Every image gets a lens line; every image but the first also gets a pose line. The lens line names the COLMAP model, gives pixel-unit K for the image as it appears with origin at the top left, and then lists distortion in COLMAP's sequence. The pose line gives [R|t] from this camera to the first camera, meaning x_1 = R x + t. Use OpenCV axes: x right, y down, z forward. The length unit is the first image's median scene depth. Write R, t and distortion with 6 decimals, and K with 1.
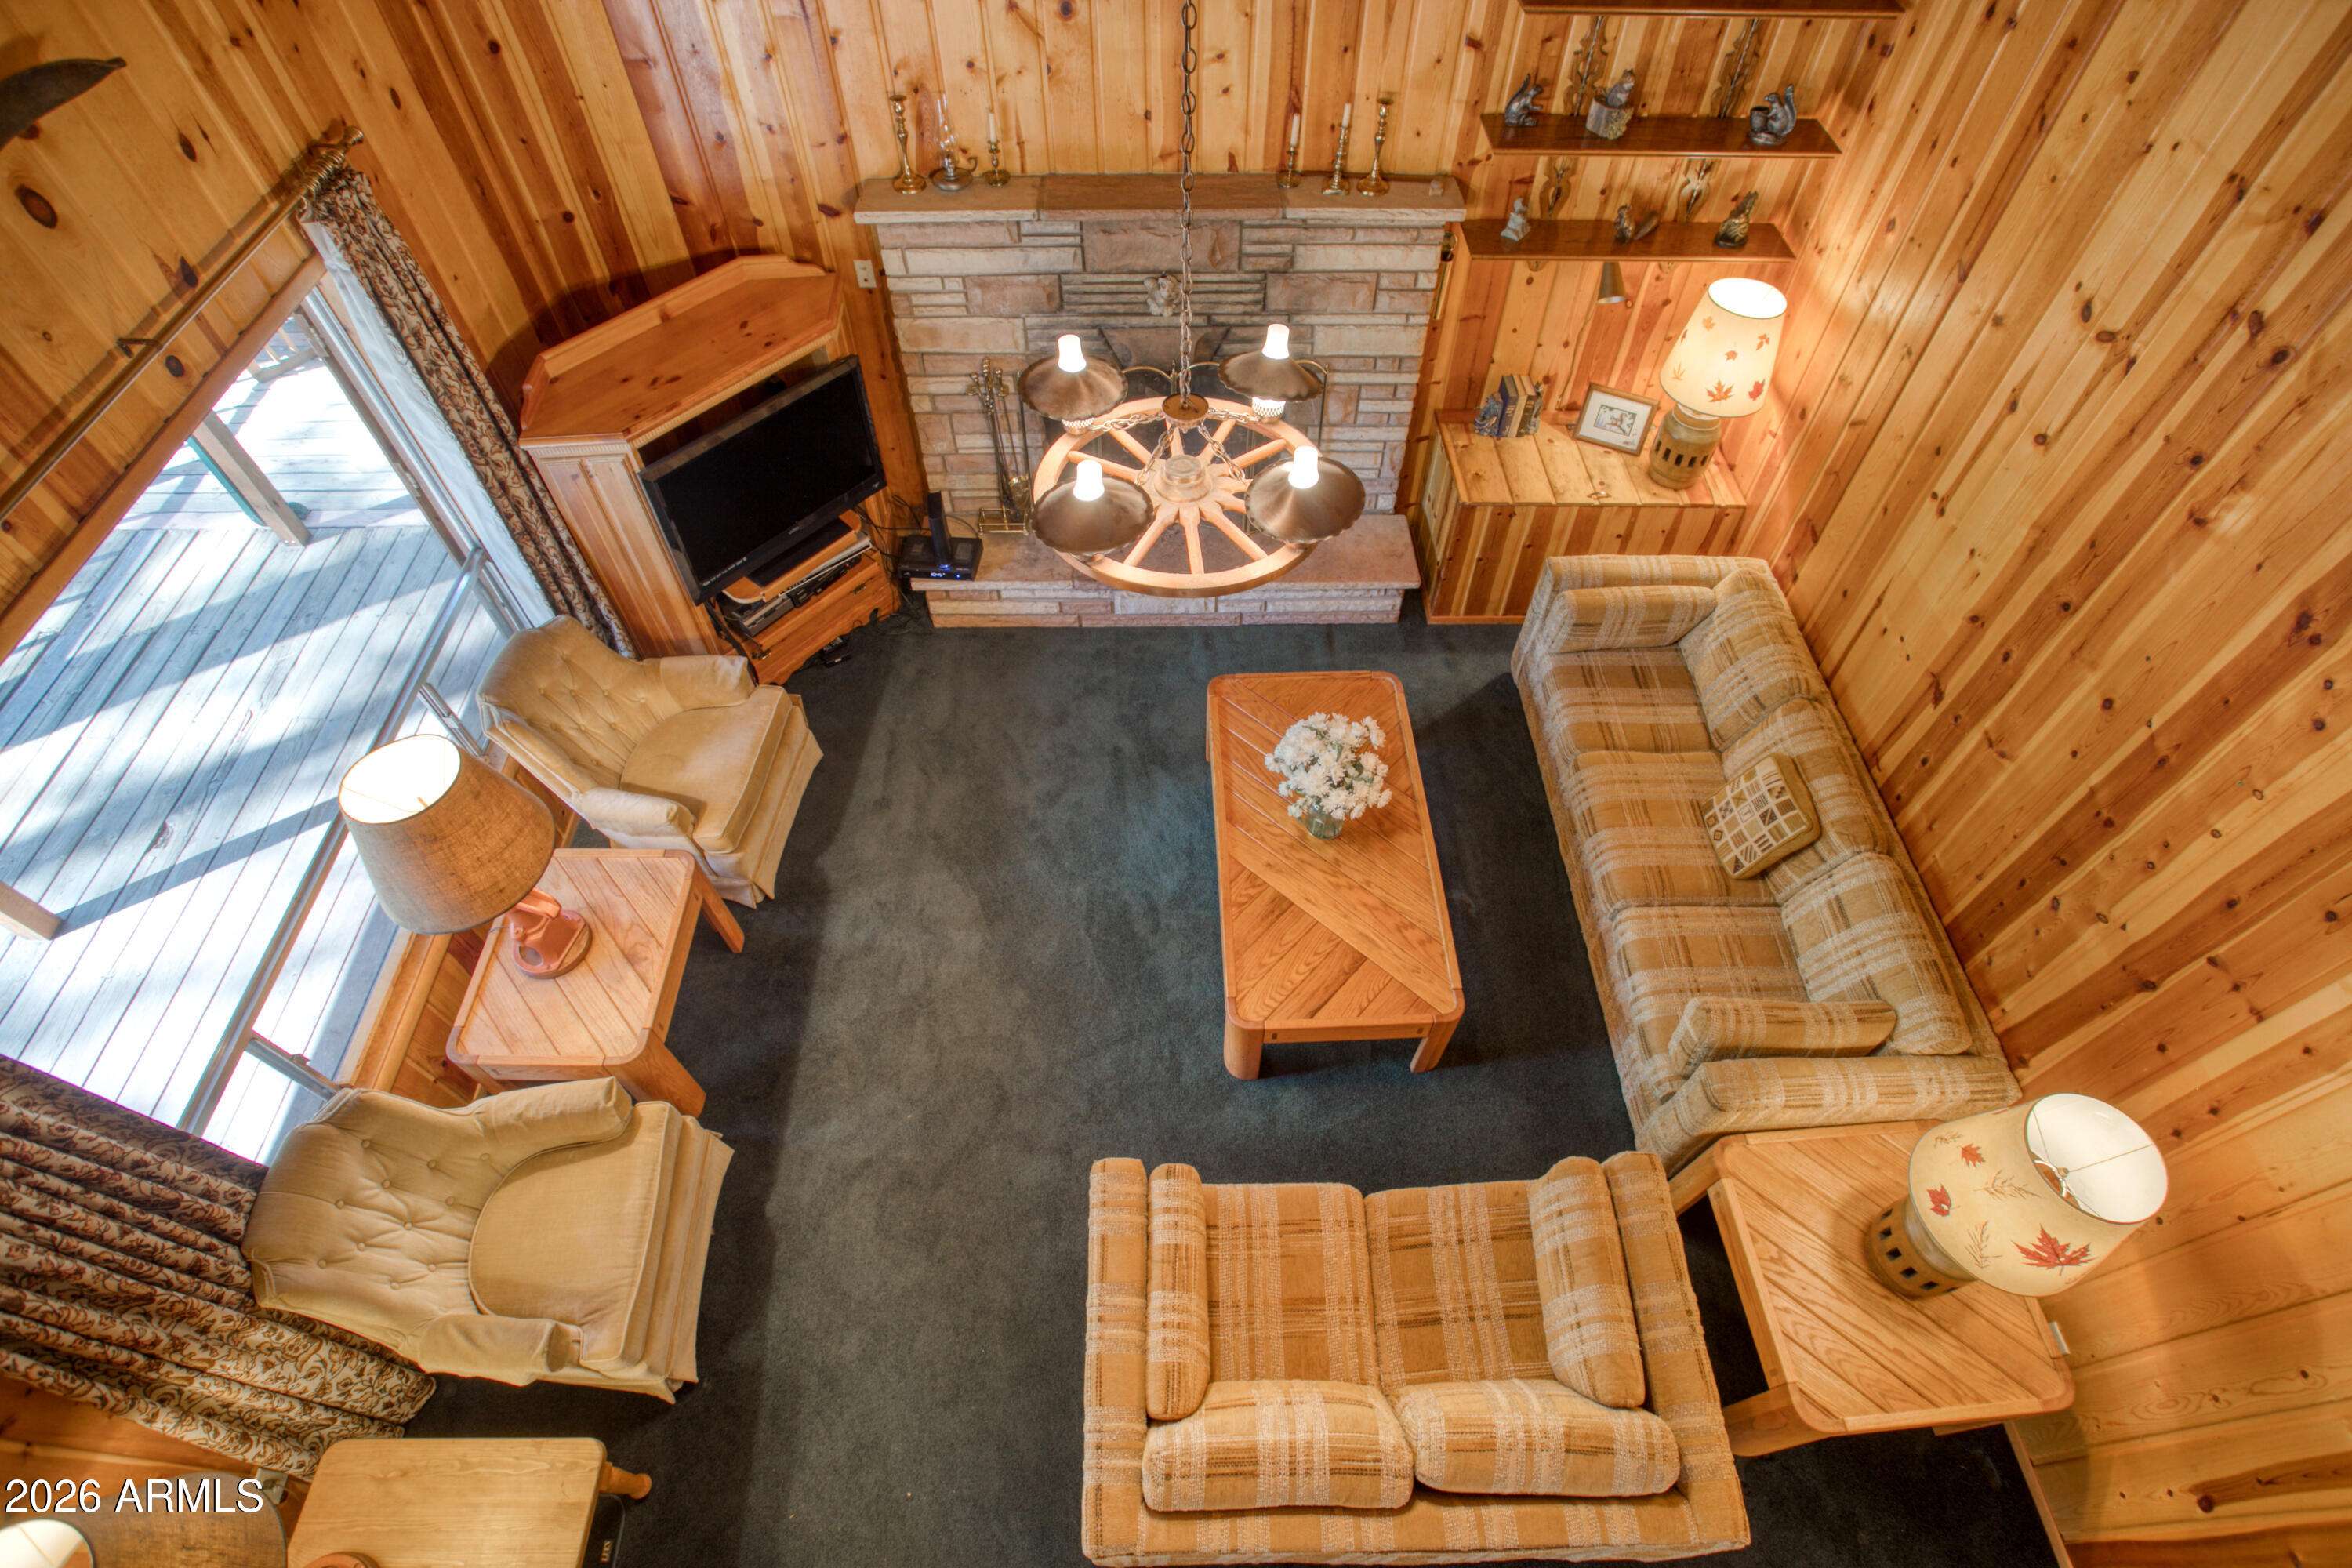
lens RADIAL K [[1158.0, 0, 1180.7], [0, 1158.0, 767.8], [0, 0, 1]] dist [-0.034501, 0.008801]
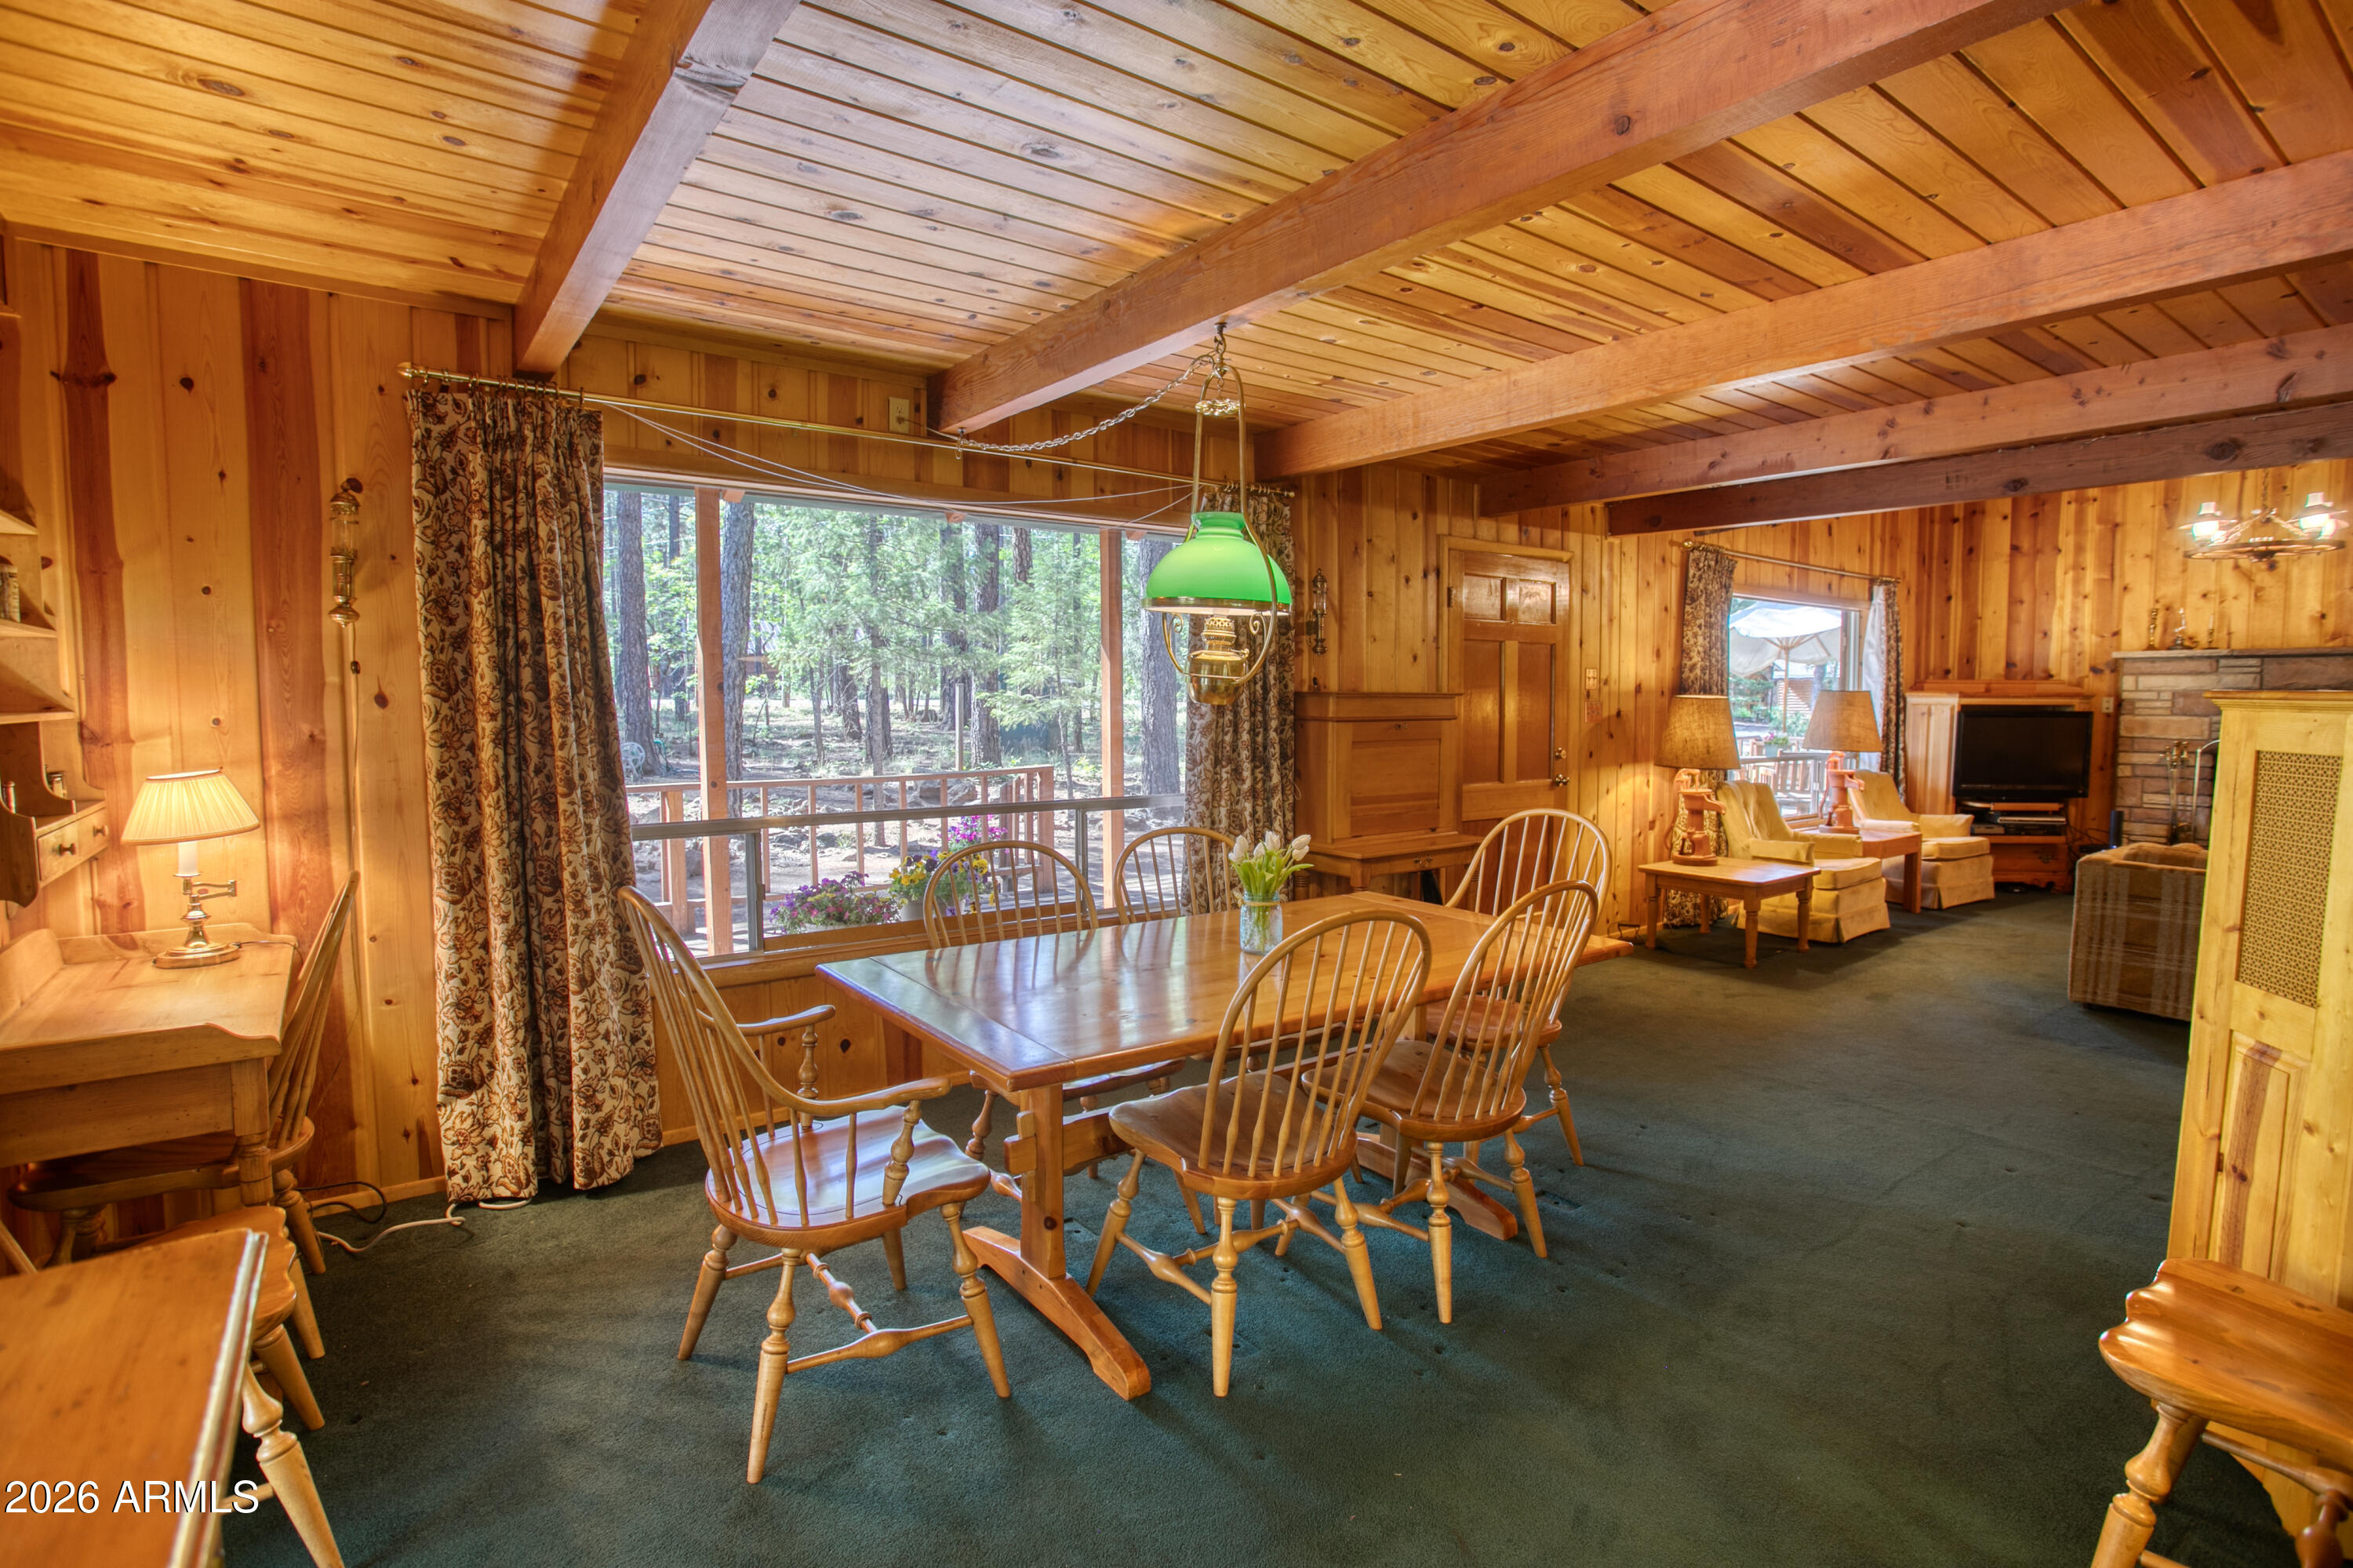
lens RADIAL K [[1158.5, 0, 1162.2], [0, 1158.5, 785.8], [0, 0, 1]] dist [-0.034501, 0.008801]
pose [[0.578616, 0.053619, -0.813836, 0.363295], [-0.640831, 0.647136, -0.412978, 1.474750], [0.504519, 0.760486, 0.408804, -0.454694]]
